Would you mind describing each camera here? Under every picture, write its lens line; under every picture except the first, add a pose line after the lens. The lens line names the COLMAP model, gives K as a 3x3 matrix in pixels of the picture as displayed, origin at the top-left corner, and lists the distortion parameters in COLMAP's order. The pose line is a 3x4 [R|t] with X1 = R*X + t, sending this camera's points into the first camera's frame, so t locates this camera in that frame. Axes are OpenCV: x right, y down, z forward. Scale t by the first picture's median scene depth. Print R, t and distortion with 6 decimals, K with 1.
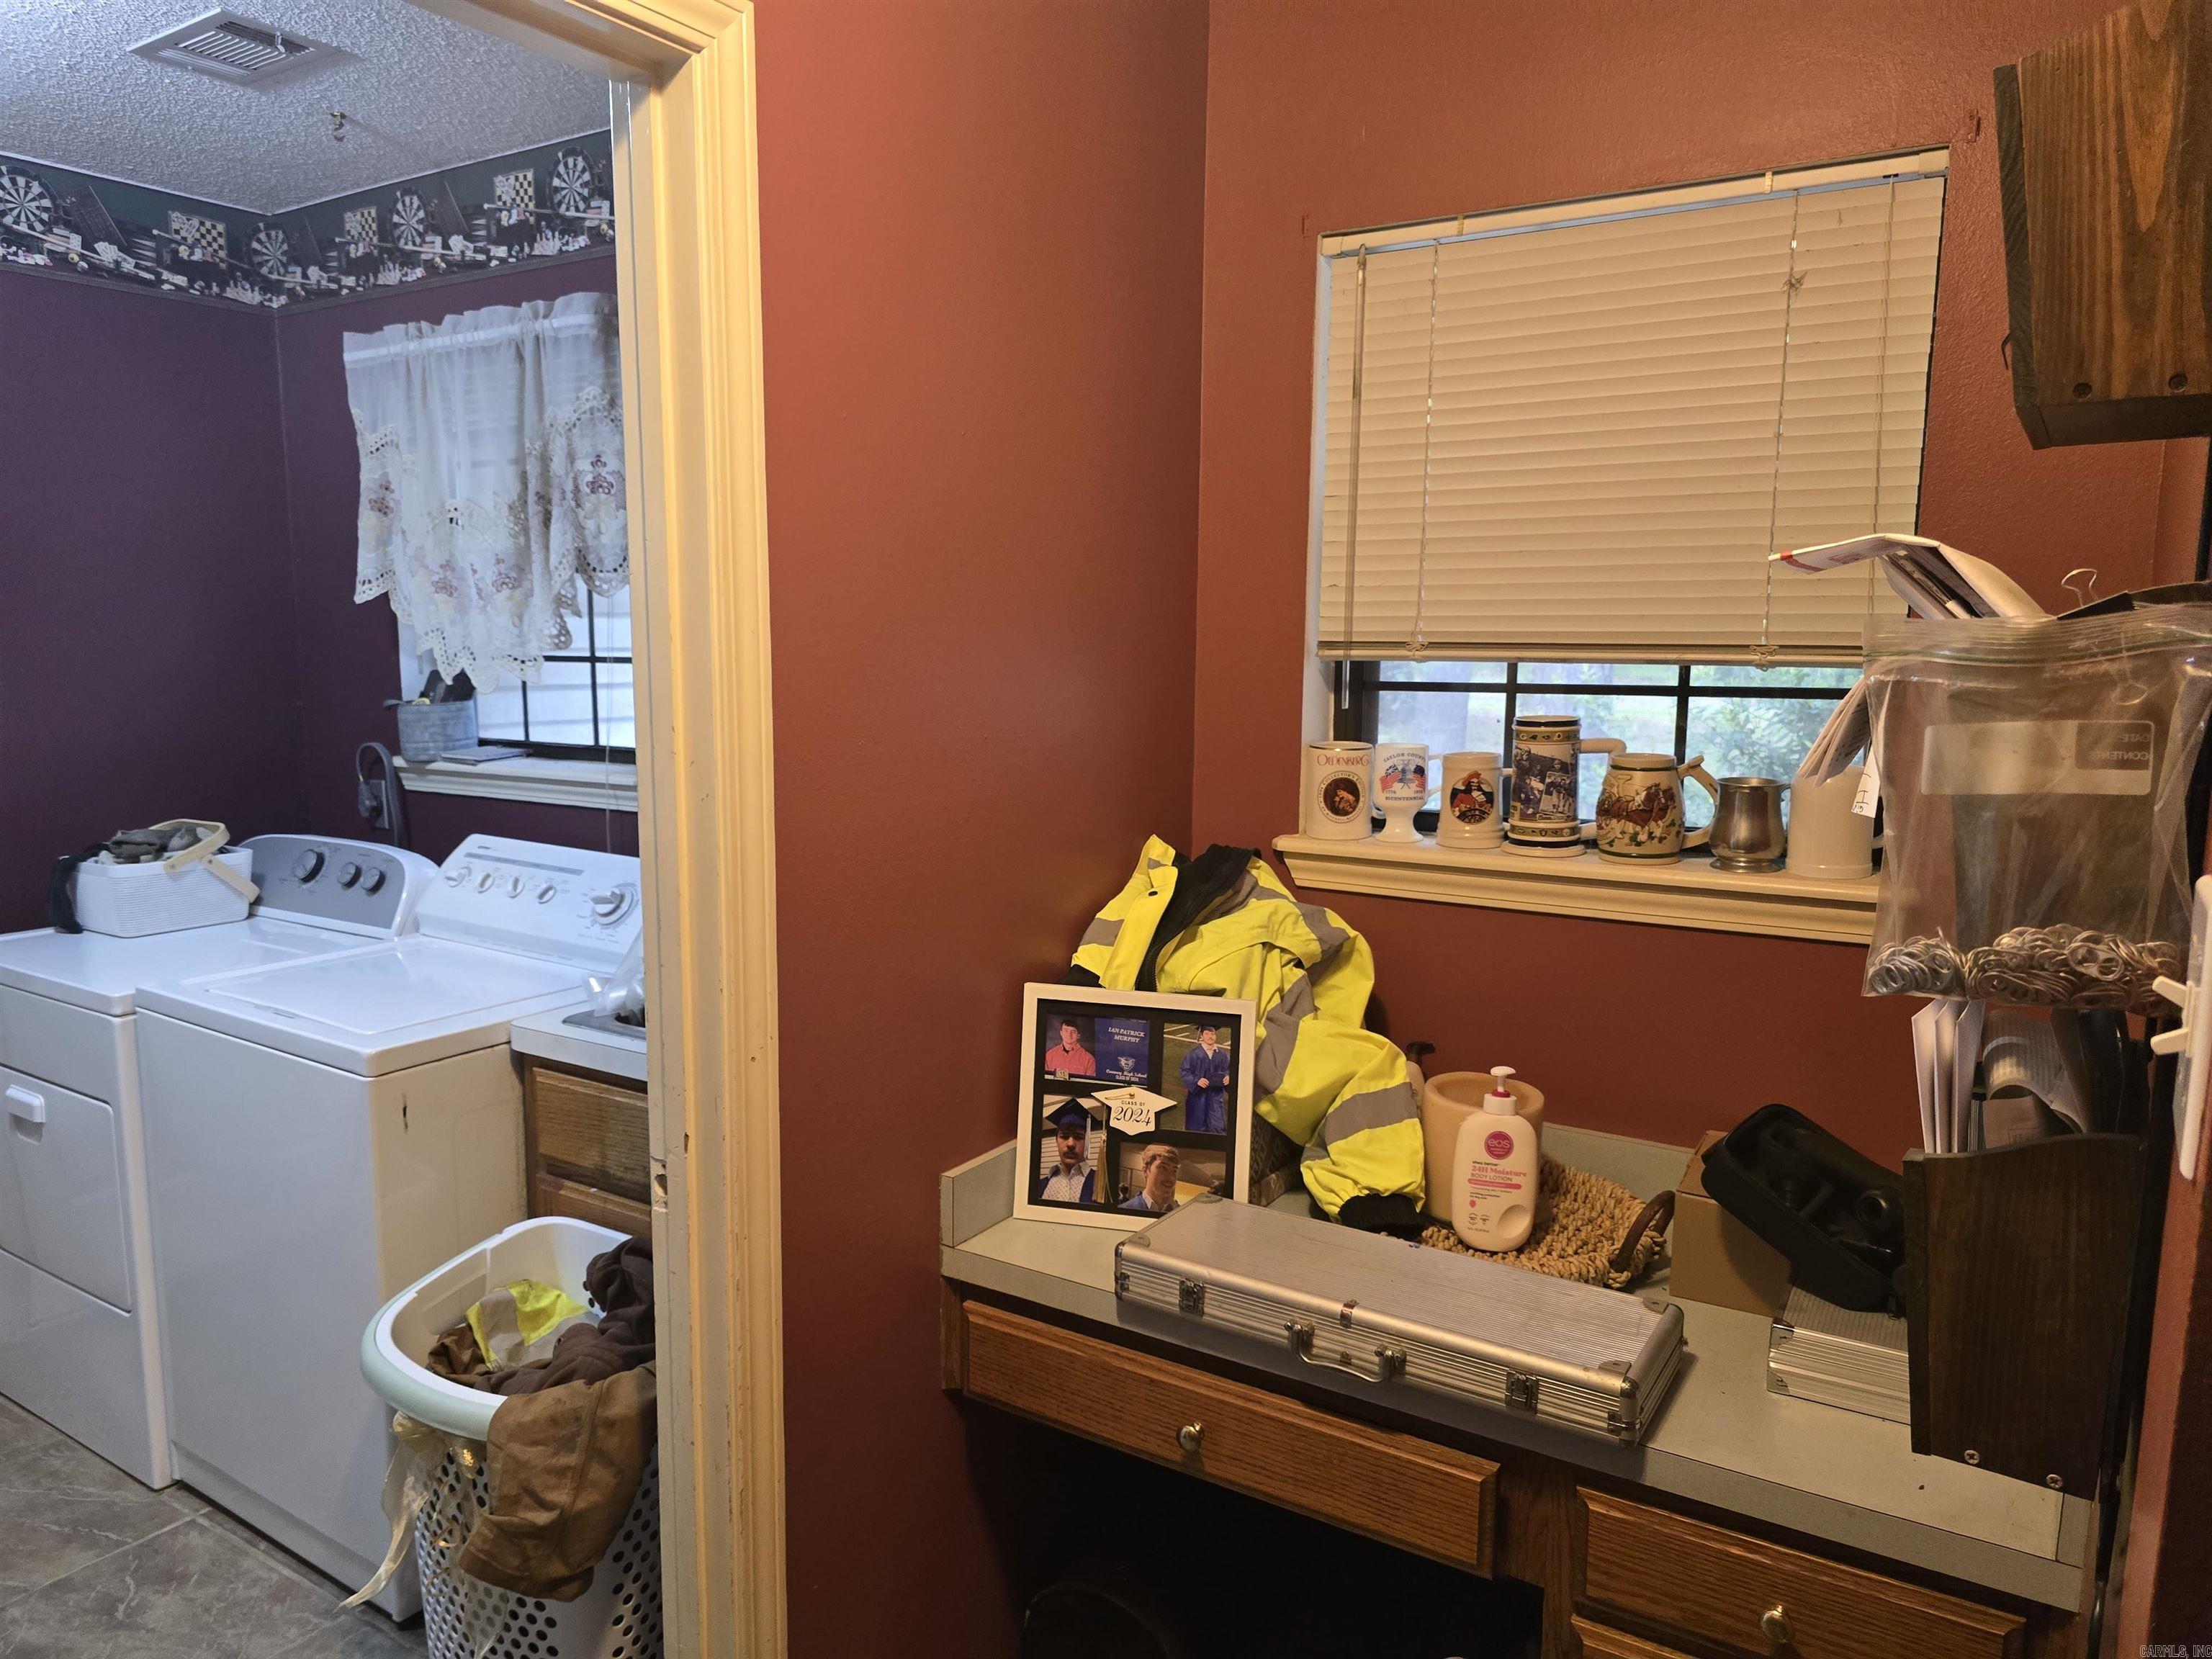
lens RADIAL K [[1516.3, 0, 1079.9], [0, 1516.3, 841.8], [0, 0, 1]] dist [0.065193, -0.087467]
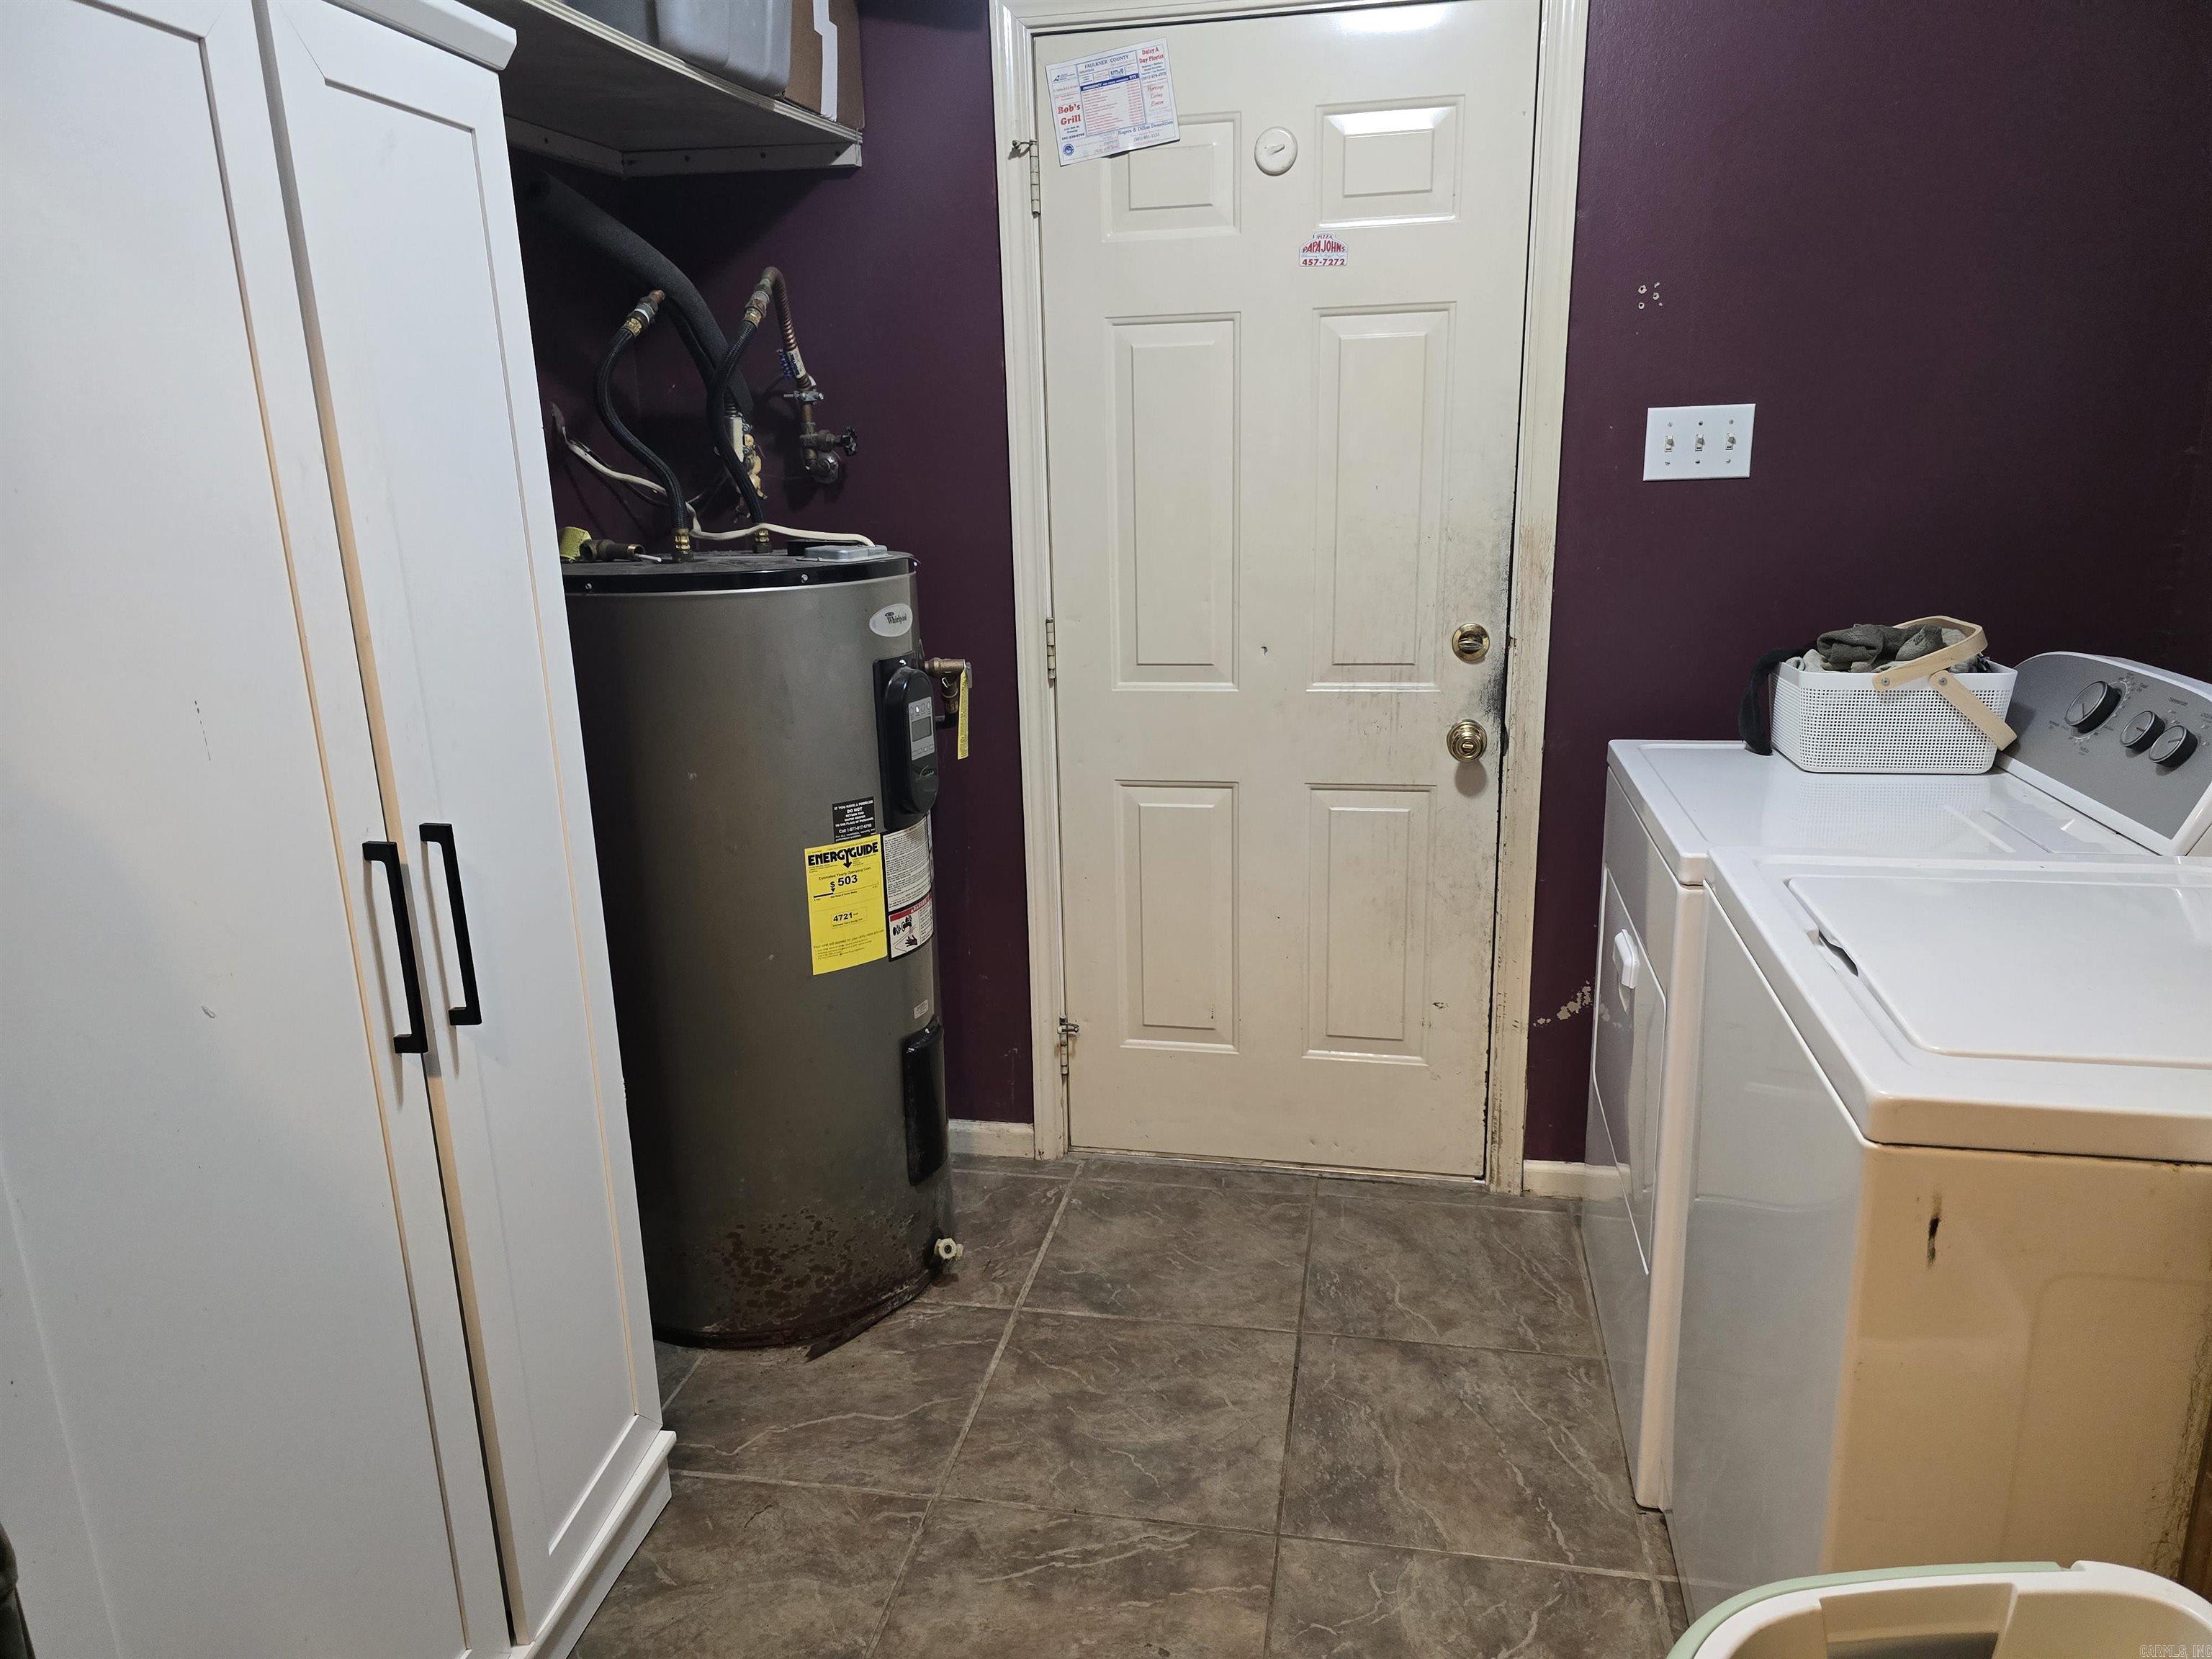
lens RADIAL K [[1498.2, 0, 1072.8], [0, 1498.2, 848.4], [0, 0, 1]] dist [0.080586, -0.092365]
pose [[0.373784, 0.218657, -0.901374, -0.115118], [-0.096141, 0.975714, 0.196822, -0.013827], [0.922520, 0.013090, 0.385728, 0.505496]]
